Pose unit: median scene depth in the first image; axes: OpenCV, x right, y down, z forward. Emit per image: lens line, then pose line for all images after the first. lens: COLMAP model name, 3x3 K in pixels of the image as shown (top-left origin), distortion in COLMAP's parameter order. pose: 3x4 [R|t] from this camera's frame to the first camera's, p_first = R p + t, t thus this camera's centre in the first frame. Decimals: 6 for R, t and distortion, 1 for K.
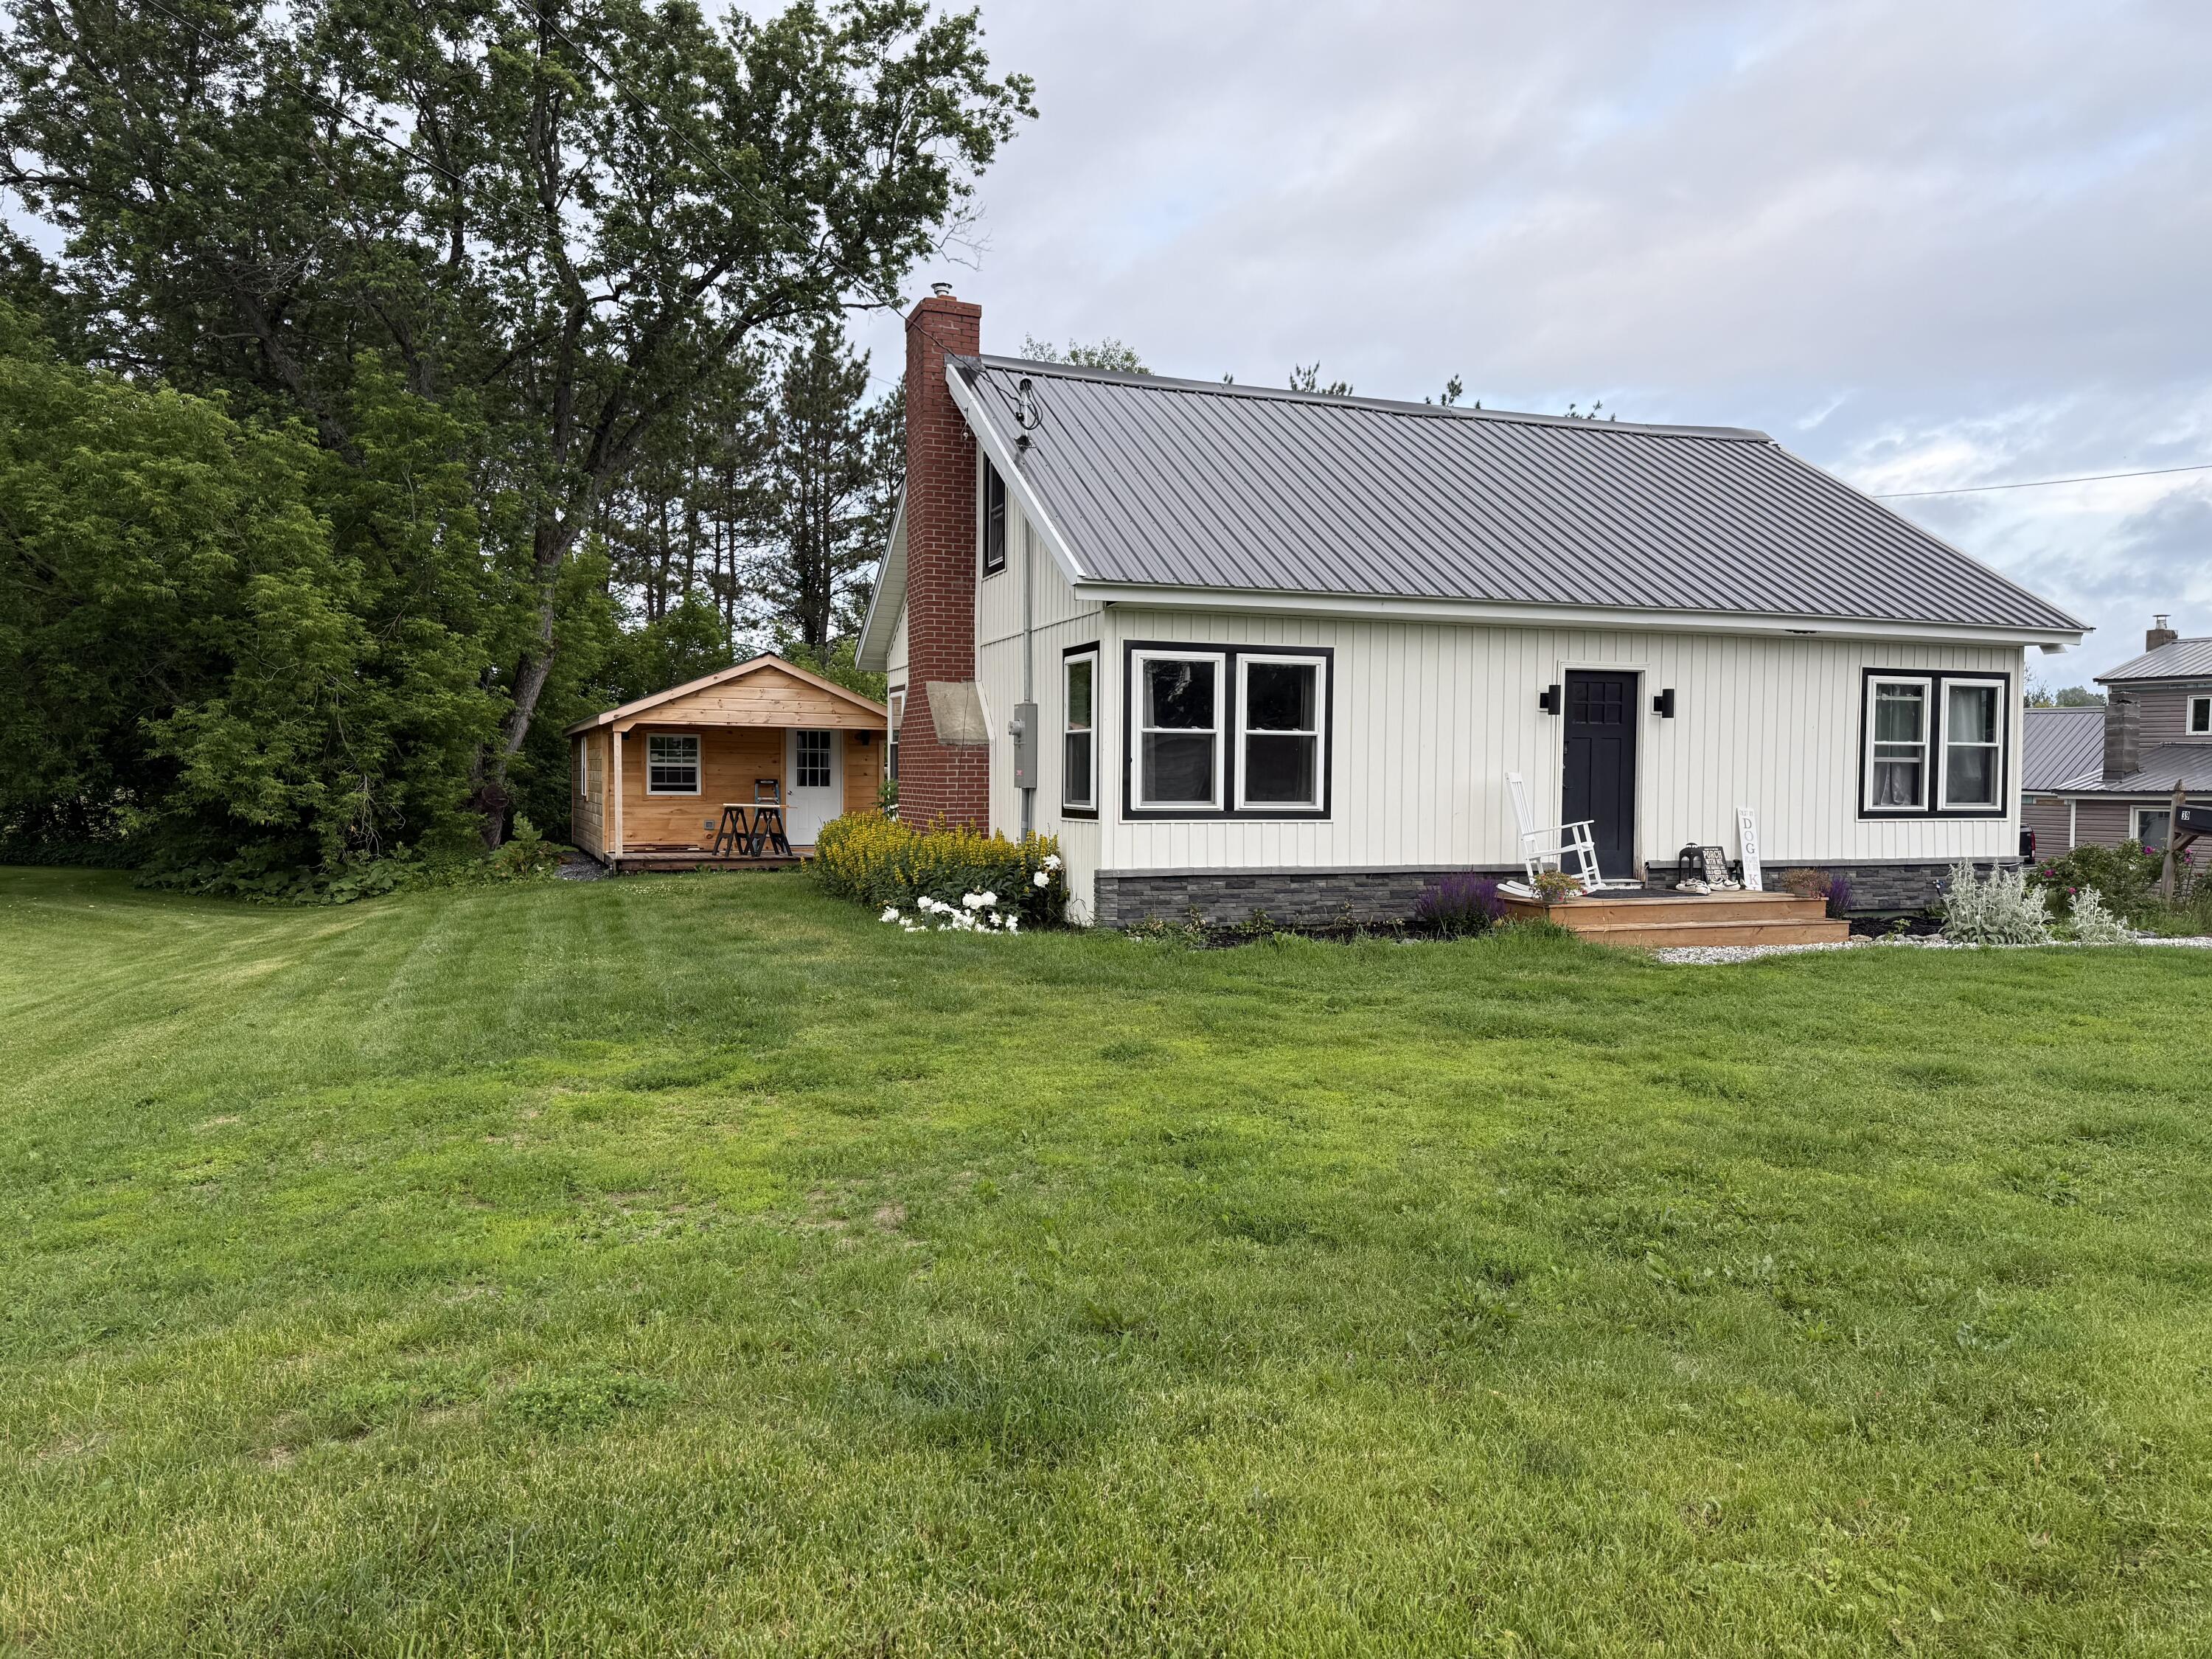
lens RADIAL K [[1571.6, 0, 1101.3], [0, 1571.6, 844.4], [0, 0, 1]] dist [0.055465, -0.032527]
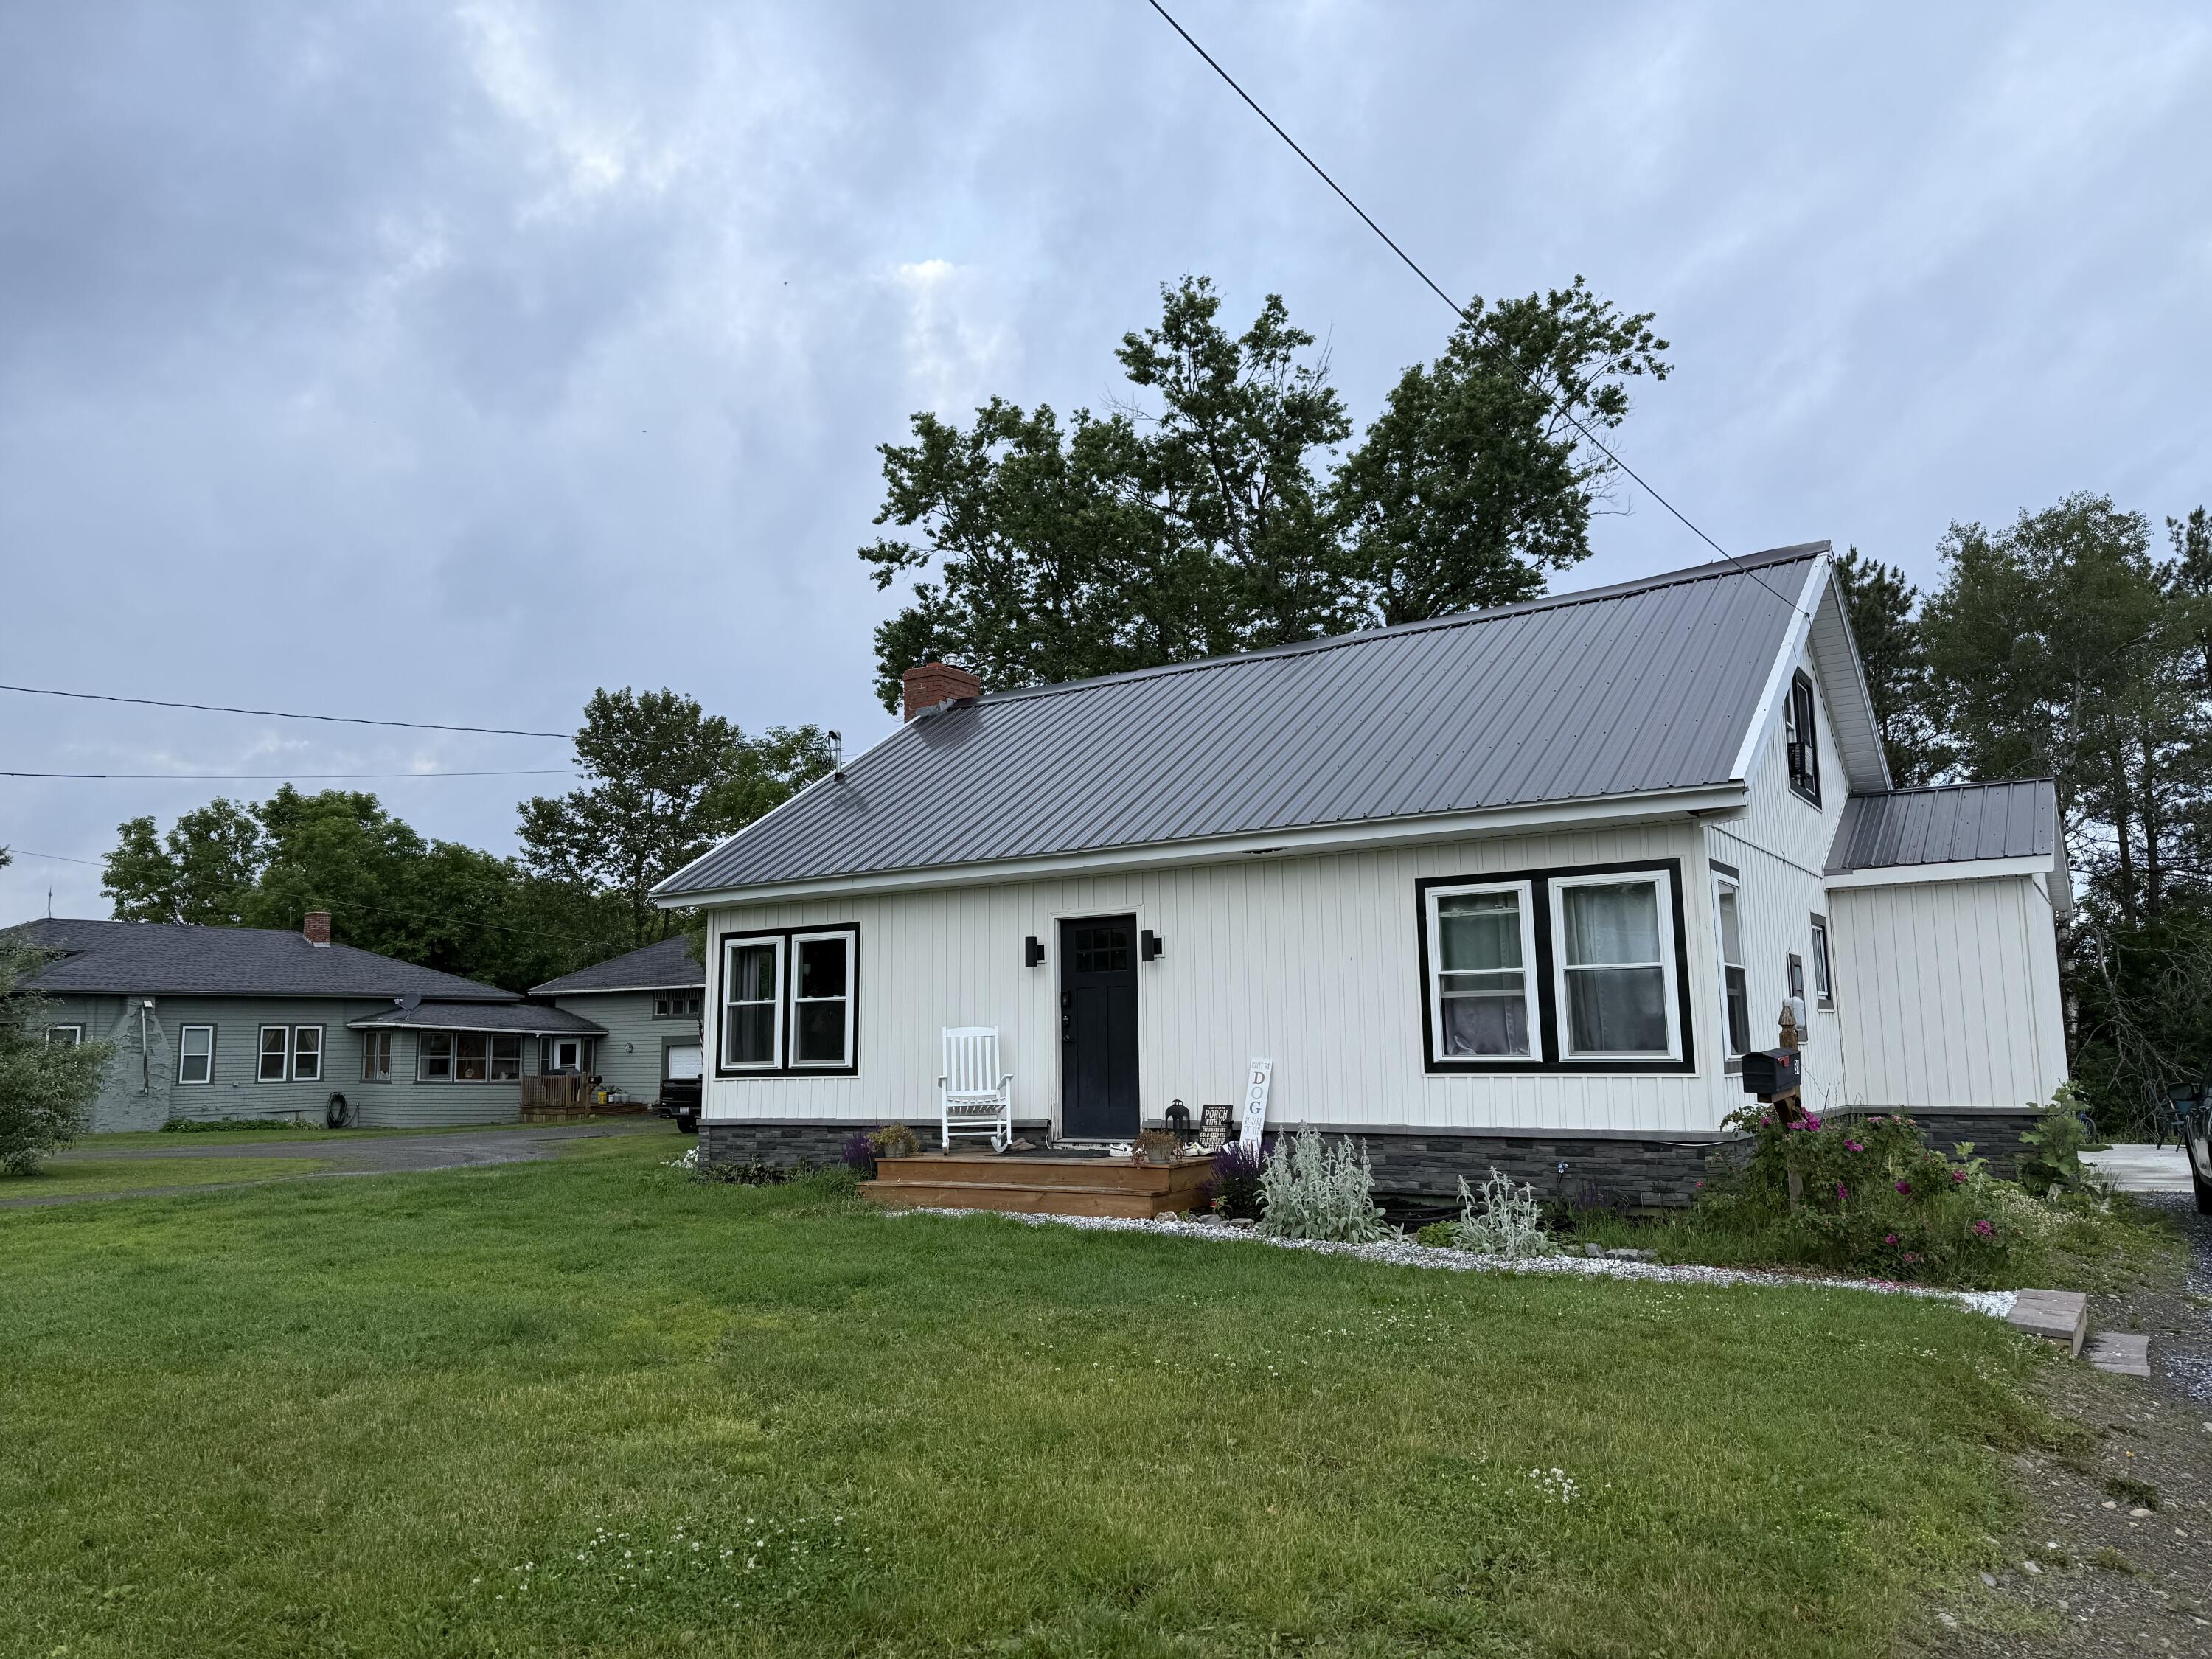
lens RADIAL K [[1571.6, 0, 1125.8], [0, 1571.6, 840.0], [0, 0, 1]] dist [0.055465, -0.032527]
pose [[0.594478, -0.125889, -0.794196, 1.135953], [-0.017233, 0.985448, -0.169104, 0.004580], [0.803927, 0.114215, 0.583657, 0.479180]]
